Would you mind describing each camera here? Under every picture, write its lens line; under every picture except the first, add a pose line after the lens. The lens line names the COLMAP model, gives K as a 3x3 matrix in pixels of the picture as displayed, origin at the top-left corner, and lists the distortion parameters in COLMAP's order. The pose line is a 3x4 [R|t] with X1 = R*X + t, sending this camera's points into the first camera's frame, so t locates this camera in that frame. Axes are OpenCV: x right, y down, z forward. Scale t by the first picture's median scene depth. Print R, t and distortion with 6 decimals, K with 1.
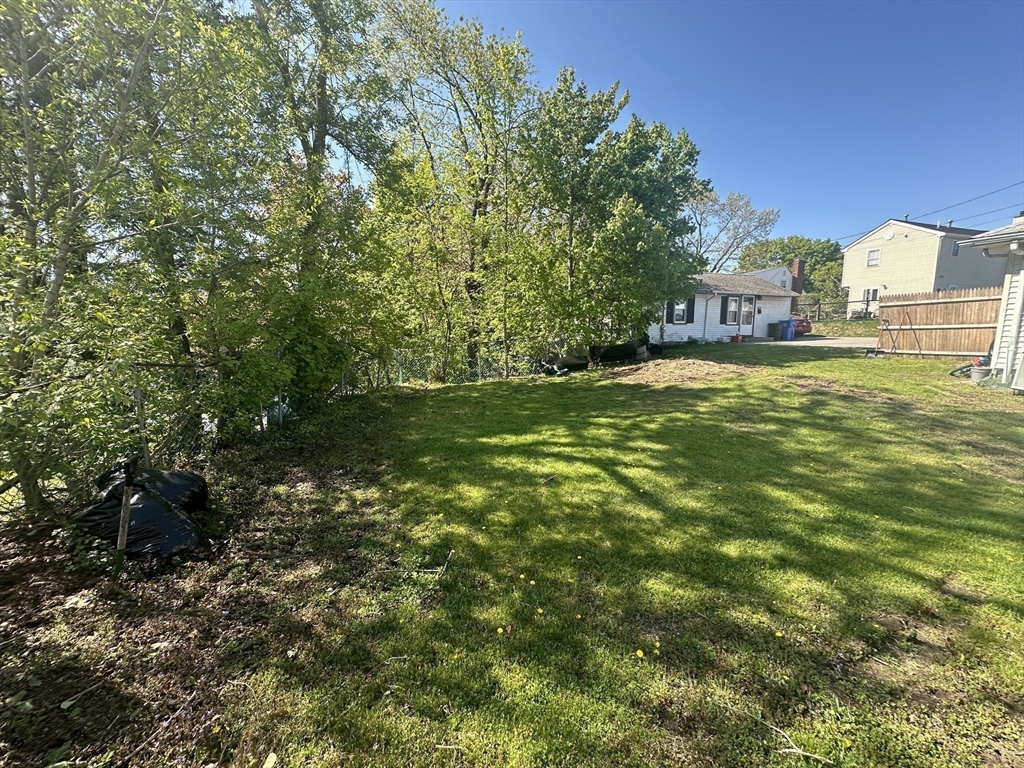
lens RADIAL K [[409.9, 0, 512.2], [0, 409.9, 383.8], [0, 0, 1]] dist [-0.003440, 0.000251]
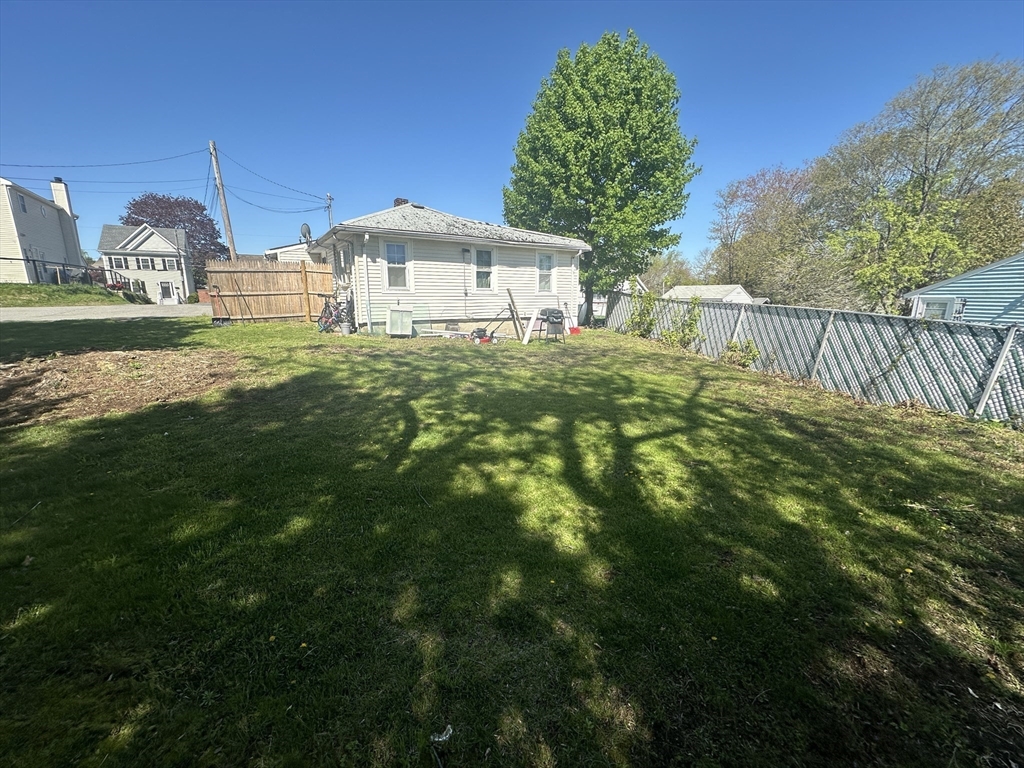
lens RADIAL K [[409.9, 0, 512.9], [0, 409.9, 384.0], [0, 0, 1]] dist [-0.003440, 0.000251]
pose [[-0.263797, -0.207331, 0.942032, -0.548269], [0.133175, 0.959445, 0.248456, -0.190498], [-0.955341, 0.190997, -0.225487, 1.391862]]
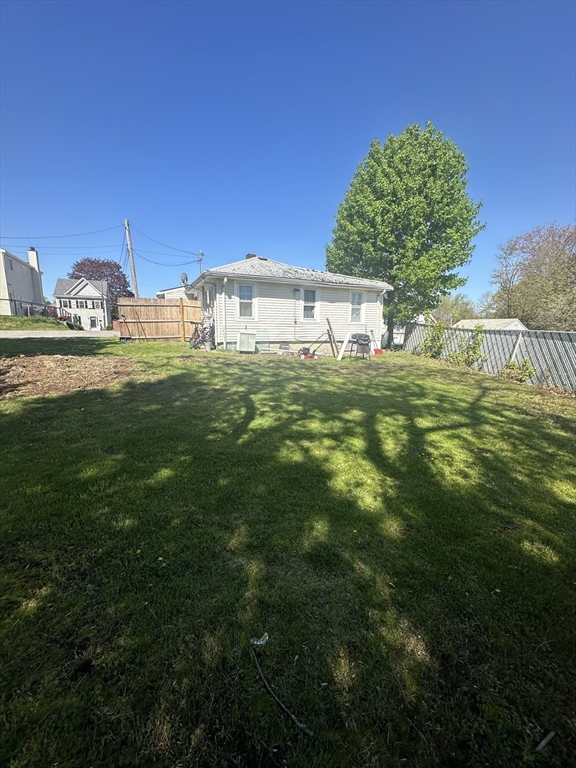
lens RADIAL K [[307.4, 0, 289.1], [0, 307.4, 385.0], [0, 0, 1]] dist [-0.003440, 0.000251]
pose [[-0.133134, -0.183823, 0.973902, -0.534847], [0.130876, 0.970783, 0.201125, -0.147257], [-0.982419, 0.154237, -0.105186, 1.390690]]
